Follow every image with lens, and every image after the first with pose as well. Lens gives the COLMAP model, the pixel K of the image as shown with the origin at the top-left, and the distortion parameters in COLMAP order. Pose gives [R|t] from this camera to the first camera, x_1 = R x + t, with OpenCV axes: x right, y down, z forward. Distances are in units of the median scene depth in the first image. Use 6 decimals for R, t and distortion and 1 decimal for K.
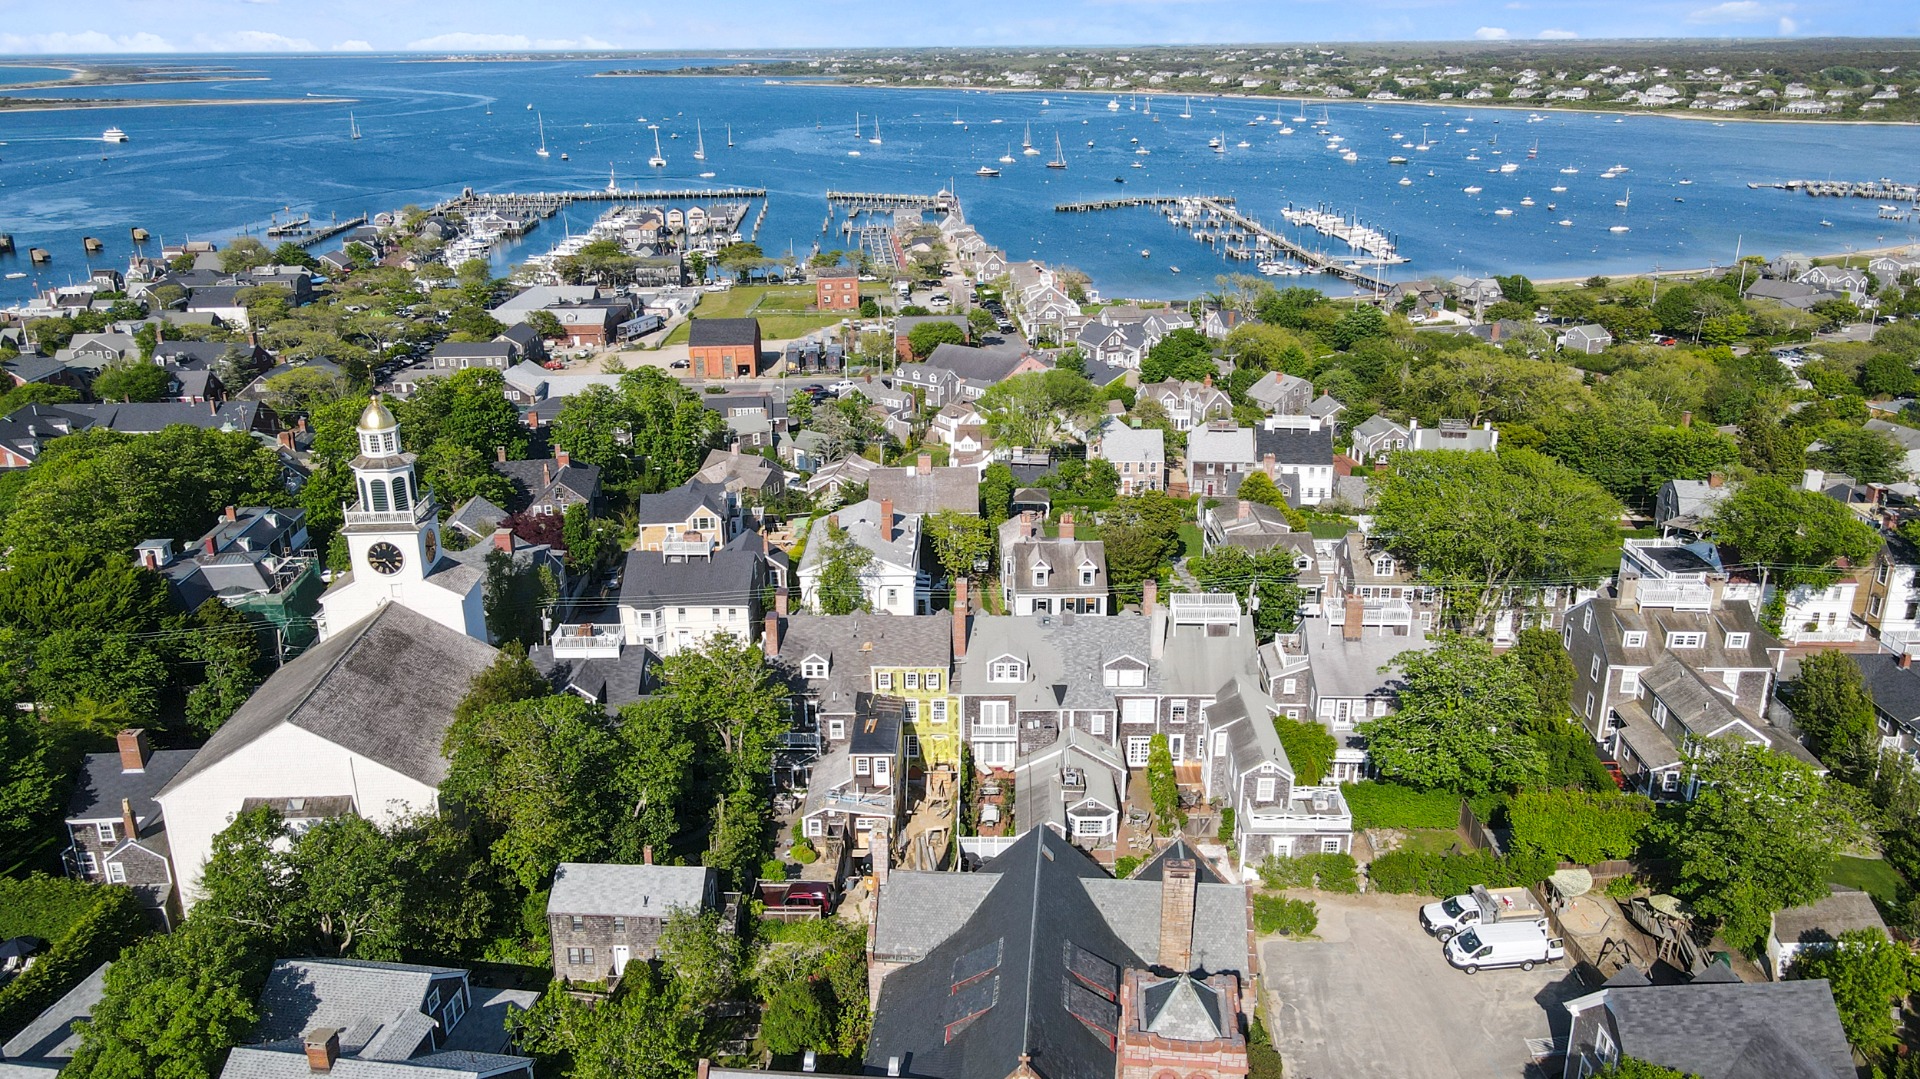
lens RADIAL K [[1437.3, 0, 934.5], [0, 1437.3, 538.8], [0, 0, 1]] dist [-0.008156, 0.043096]
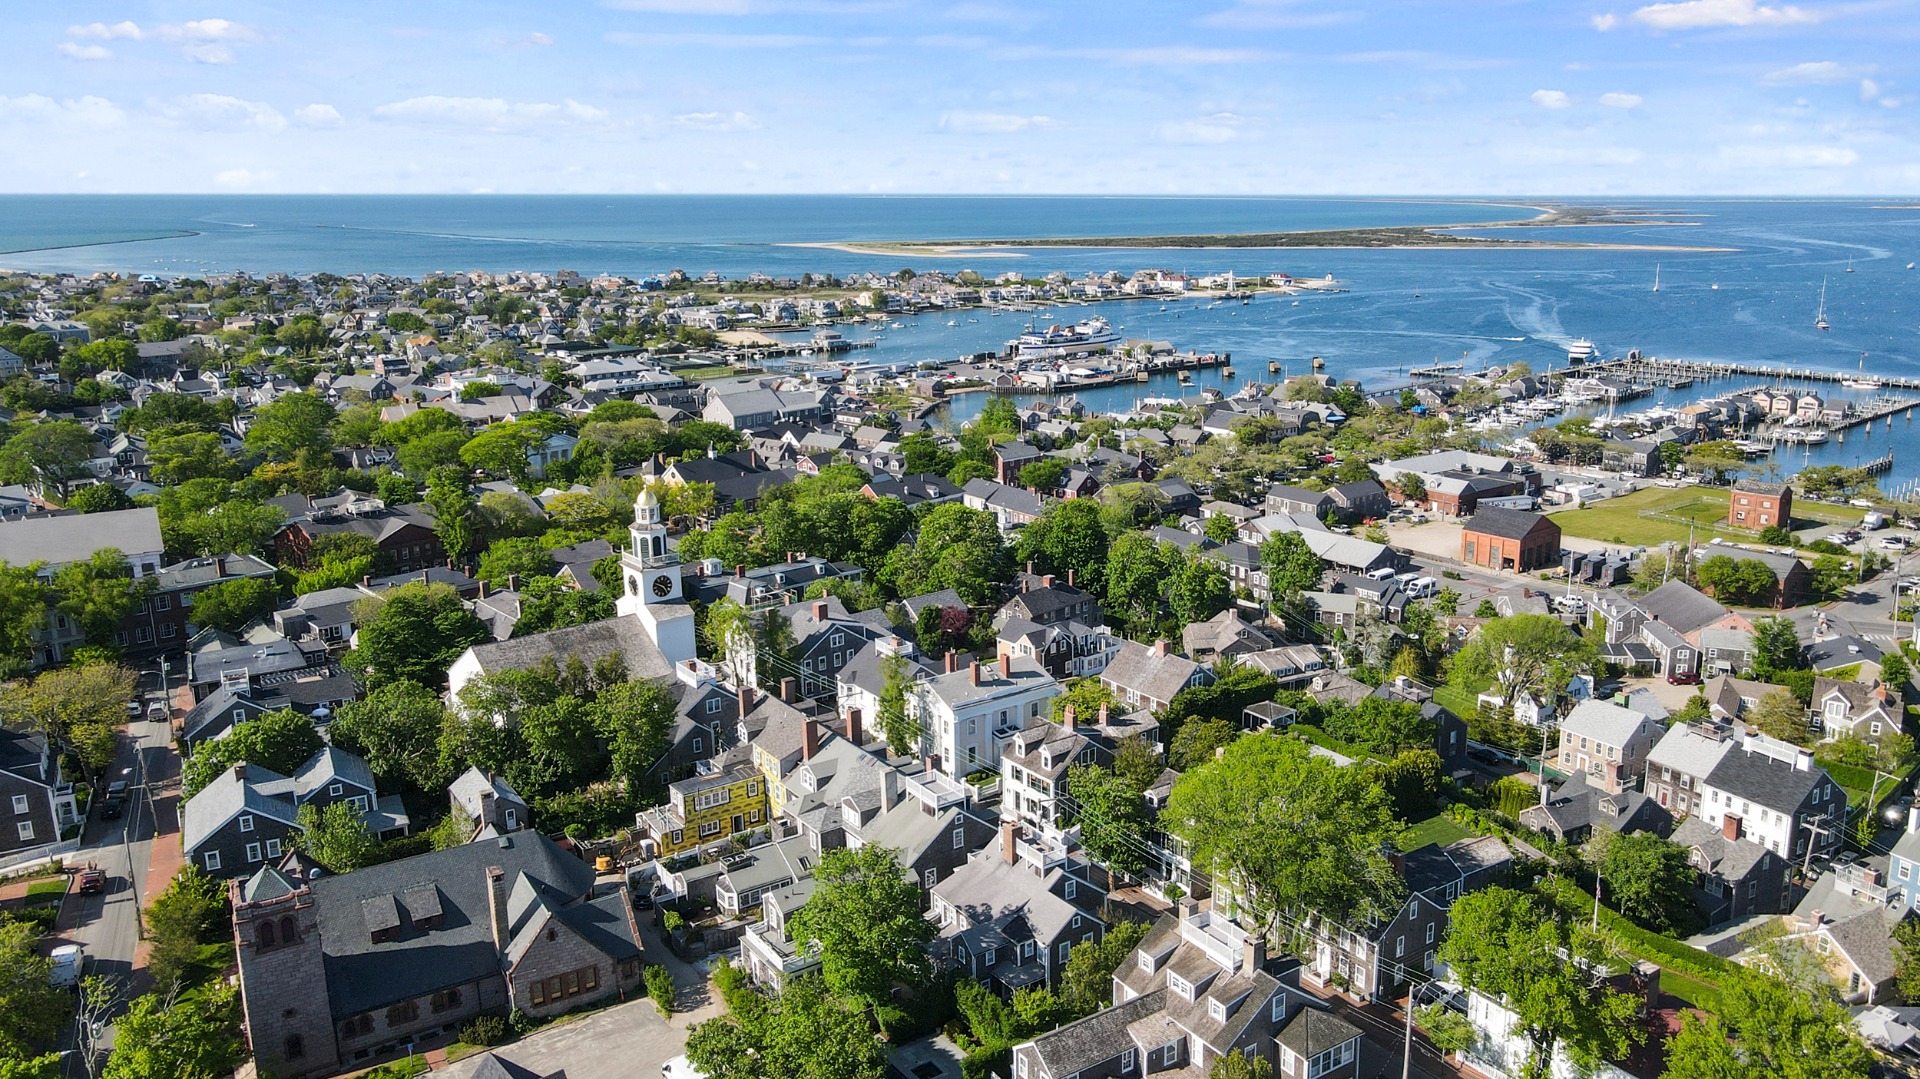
lens RADIAL K [[1447.0, 0, 974.6], [0, 1447.0, 536.7], [0, 0, 1]] dist [-0.015060, 0.050416]
pose [[0.602687, 0.196994, -0.773280, 0.367190], [-0.265778, 0.963275, 0.038251, -0.068540], [0.752416, 0.182467, 0.632910, 0.089676]]
